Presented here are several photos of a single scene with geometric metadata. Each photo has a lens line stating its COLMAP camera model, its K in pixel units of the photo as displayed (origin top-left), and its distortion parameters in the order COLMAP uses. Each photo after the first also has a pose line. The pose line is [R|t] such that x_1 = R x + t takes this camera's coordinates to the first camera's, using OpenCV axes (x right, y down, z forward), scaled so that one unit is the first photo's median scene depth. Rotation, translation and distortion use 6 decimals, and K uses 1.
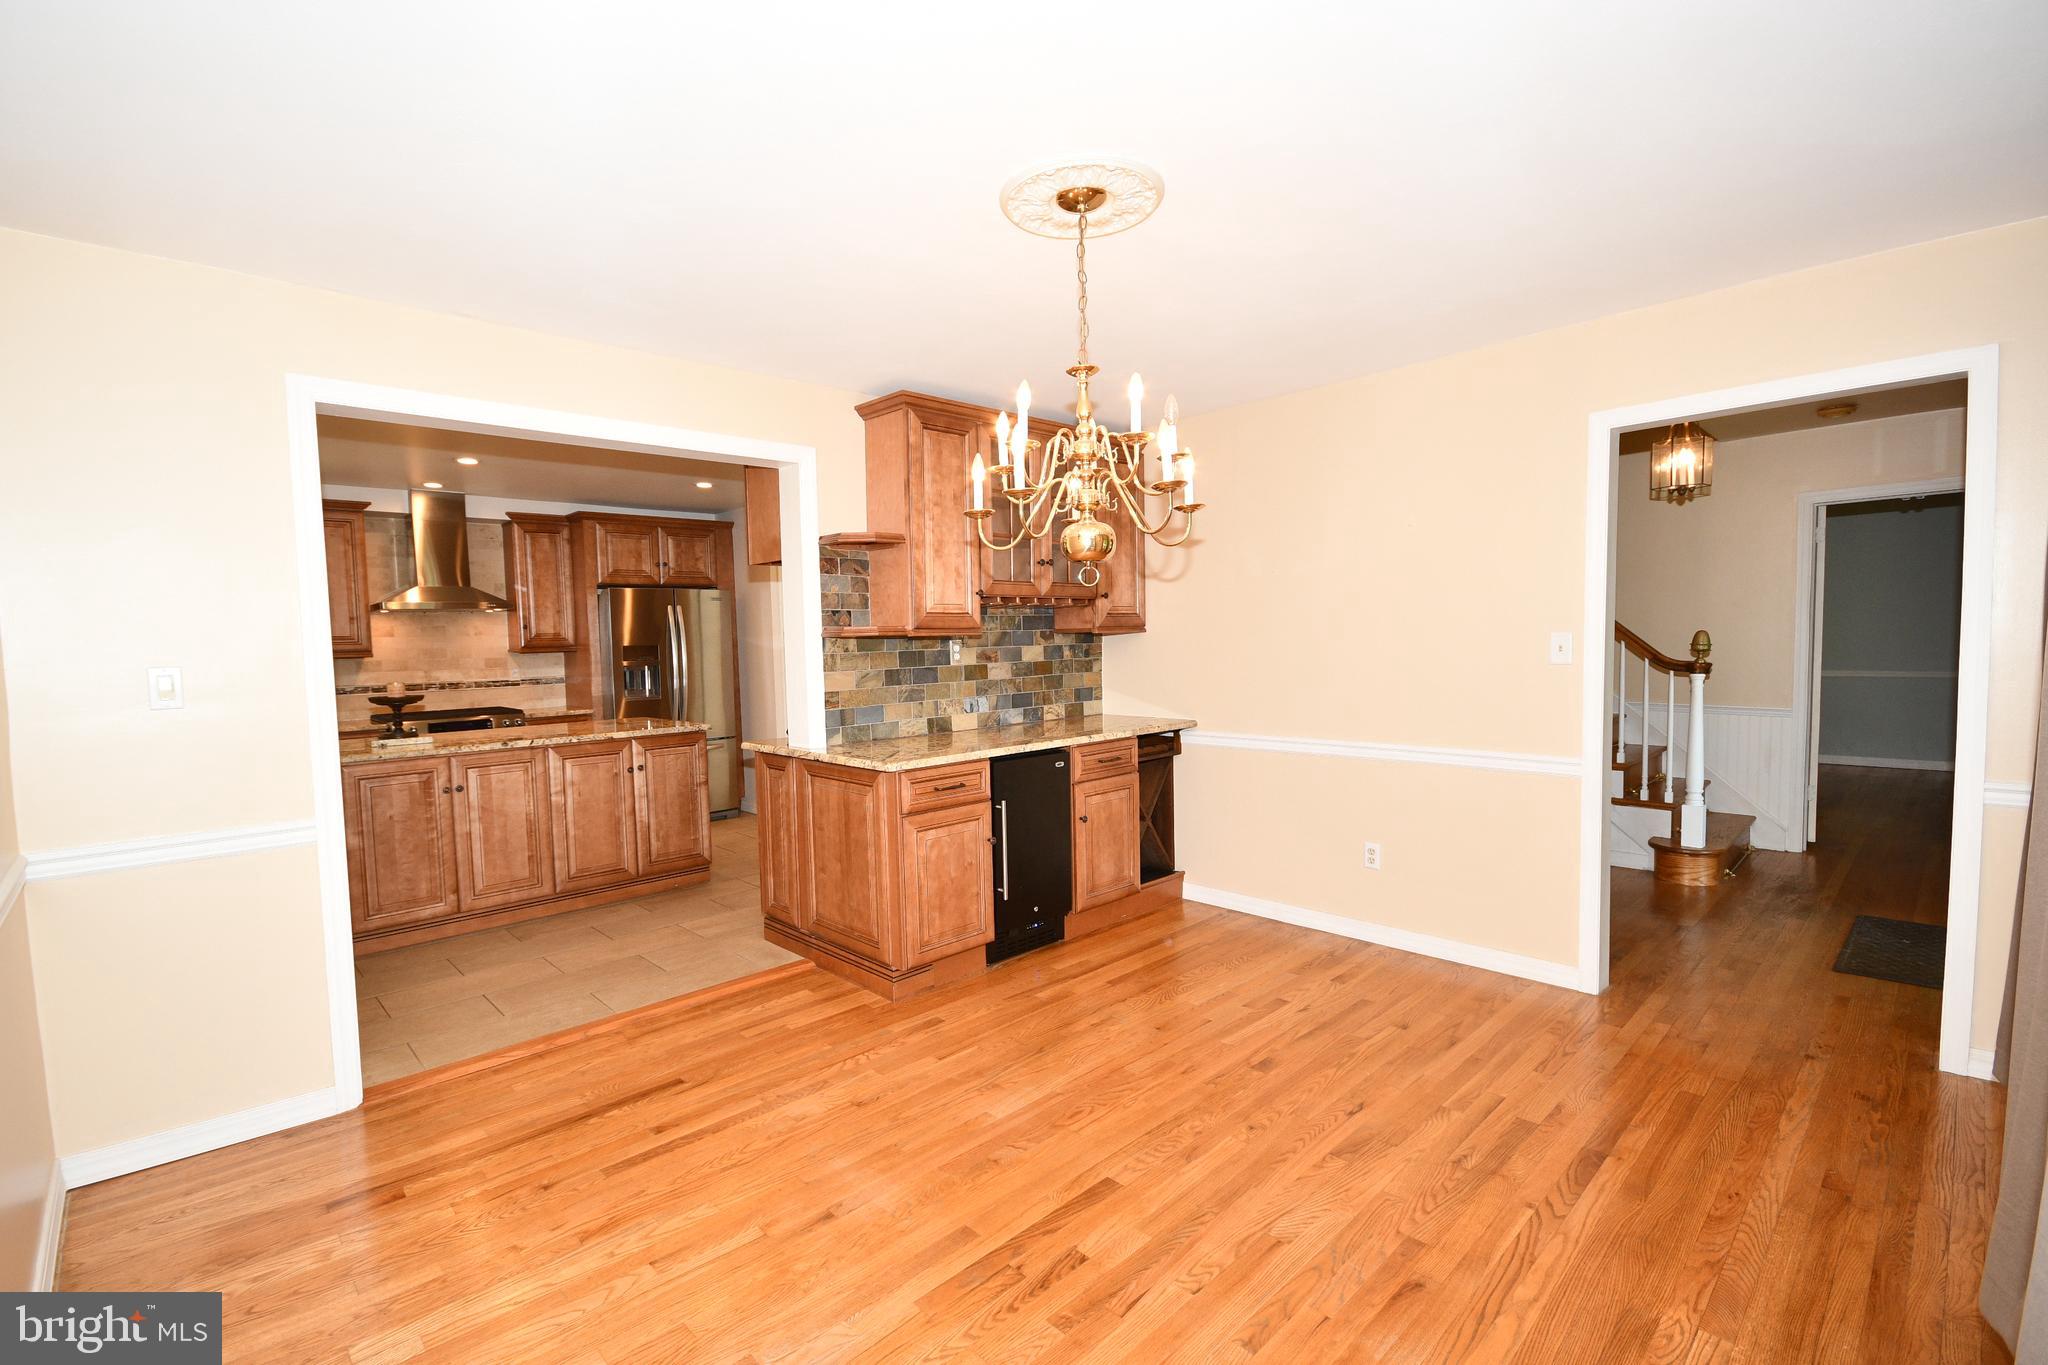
lens RADIAL K [[911.5, 0, 1014.3], [0, 911.5, 682.5], [0, 0, 1]] dist [0.017530, -0.000037]
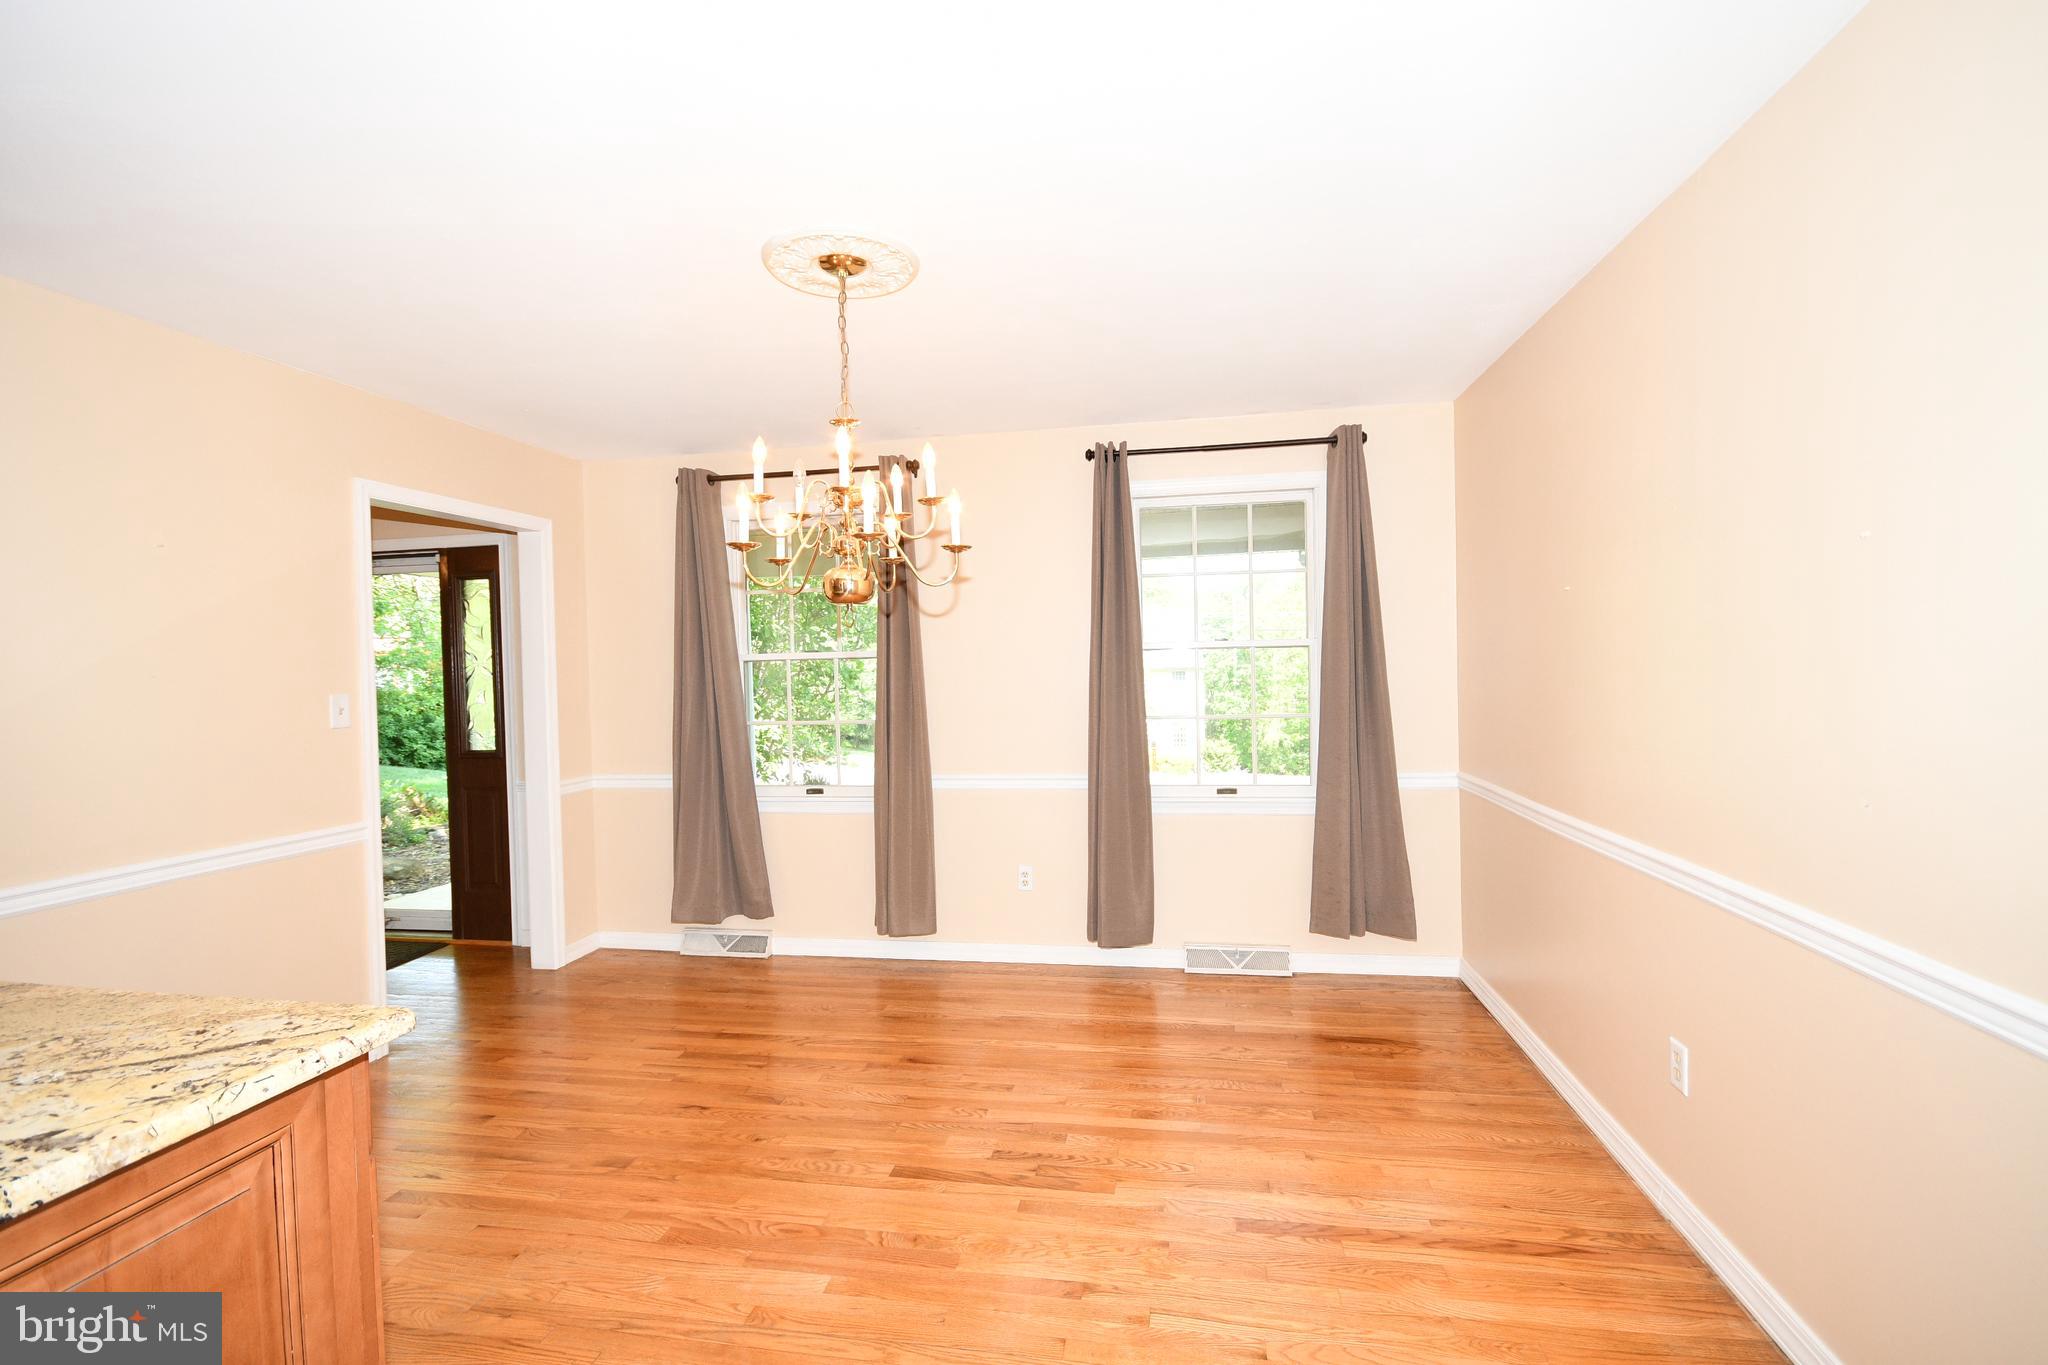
lens RADIAL K [[911.5, 0, 1014.3], [0, 911.5, 682.5], [0, 0, 1]] dist [0.017530, -0.000037]
pose [[-0.589982, 0.027839, 0.806936, -0.875742], [0.073473, 0.997110, 0.019319, -0.052586], [-0.804067, 0.070686, -0.590322, 1.476708]]
